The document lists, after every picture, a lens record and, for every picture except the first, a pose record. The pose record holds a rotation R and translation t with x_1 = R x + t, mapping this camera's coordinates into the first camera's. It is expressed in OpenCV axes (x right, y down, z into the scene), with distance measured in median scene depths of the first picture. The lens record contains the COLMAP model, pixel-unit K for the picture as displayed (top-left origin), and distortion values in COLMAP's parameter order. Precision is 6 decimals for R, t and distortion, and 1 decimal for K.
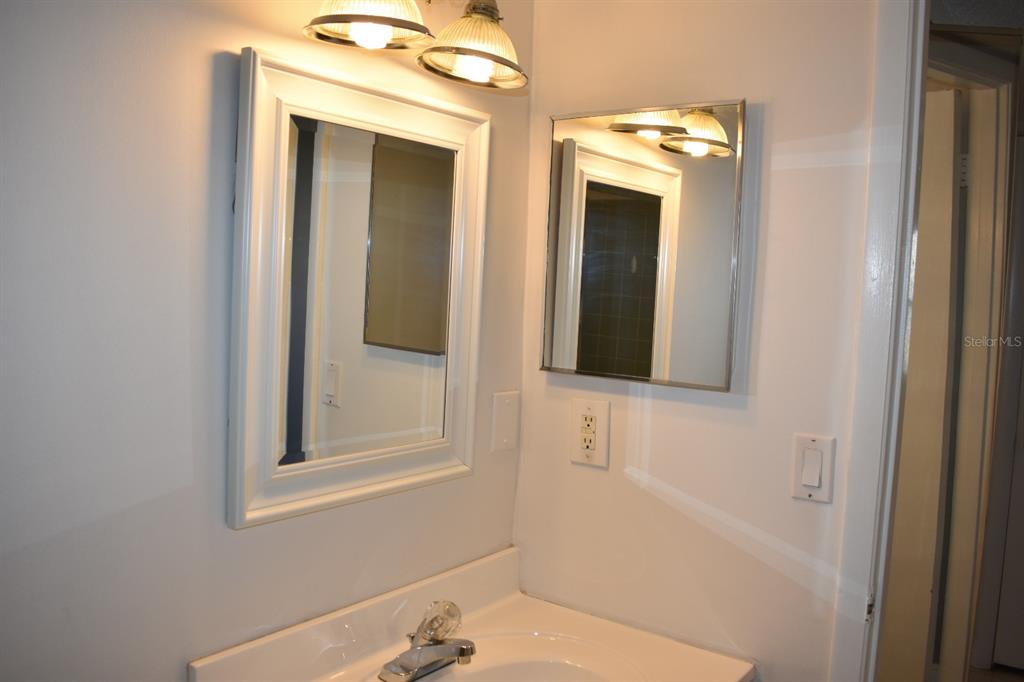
lens RADIAL K [[882.4, 0, 512.0], [0, 882.4, 341.0], [0, 0, 1]] dist [-0.001127, -0.000761]
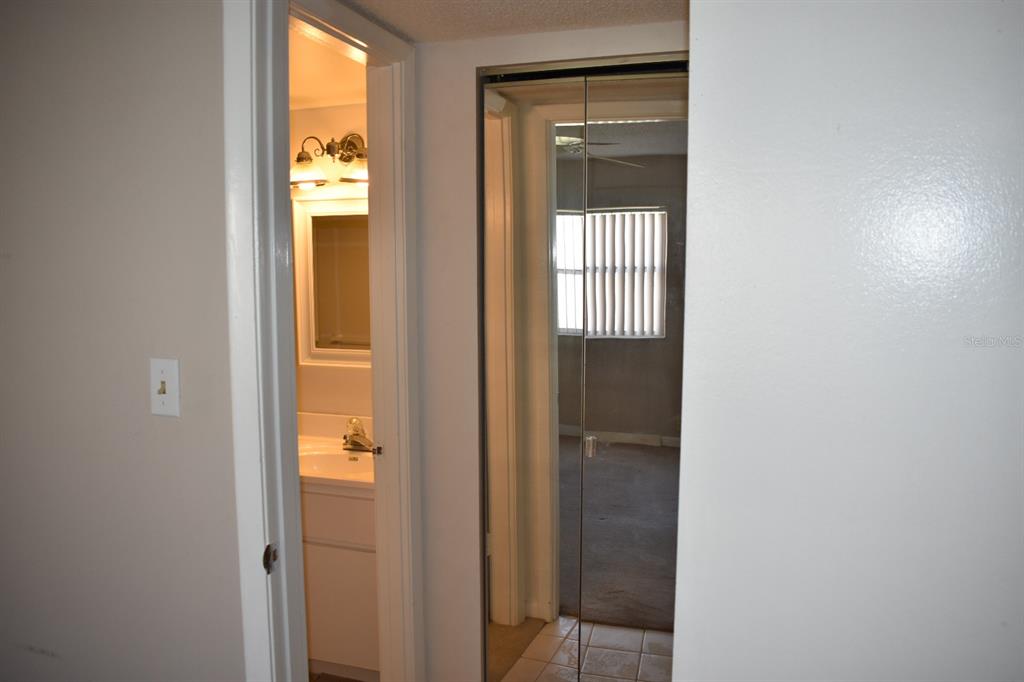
lens RADIAL K [[797.0, 0, 512.0], [0, 797.0, 341.0], [0, 0, 1]] dist [-0.085840, 0.004561]
pose [[0.320694, 0.034991, -0.946536, 2.203452], [-0.047422, 0.998657, 0.020851, 0.043296], [0.945995, 0.038199, 0.321923, 0.798225]]
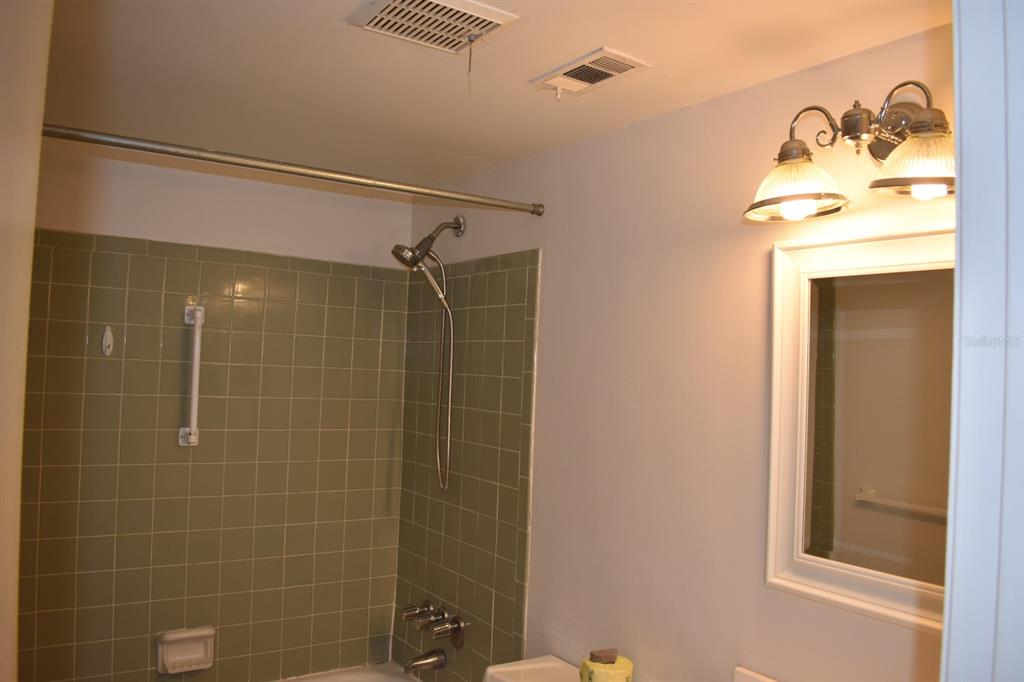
lens RADIAL K [[797.0, 0, 512.0], [0, 797.0, 341.0], [0, 0, 1]] dist [-0.085840, 0.004561]
pose [[-0.327782, -0.088527, -0.940597, 0.960199], [-0.119966, 0.991441, -0.051506, -0.051797], [0.937106, 0.095956, -0.335596, 0.965297]]
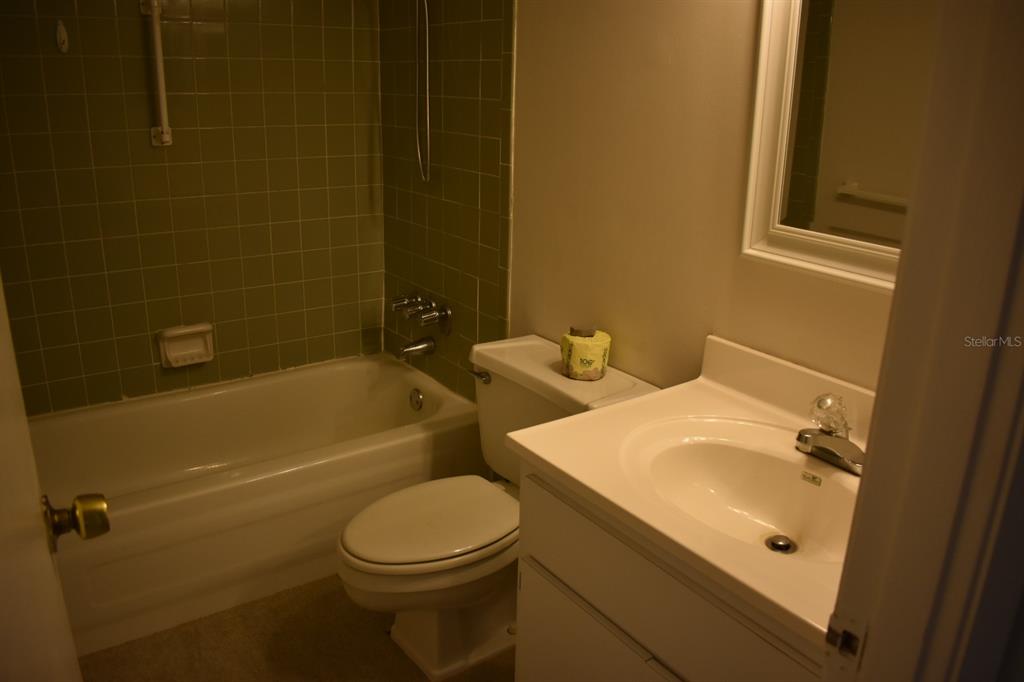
lens RADIAL K [[797.0, 0, 512.0], [0, 797.0, 341.0], [0, 0, 1]] dist [-0.085840, 0.004561]
pose [[-0.311570, 0.246371, -0.917728, 0.957277], [-0.104297, 0.951101, 0.290739, 0.010801], [0.944482, 0.186302, -0.270639, 0.984198]]
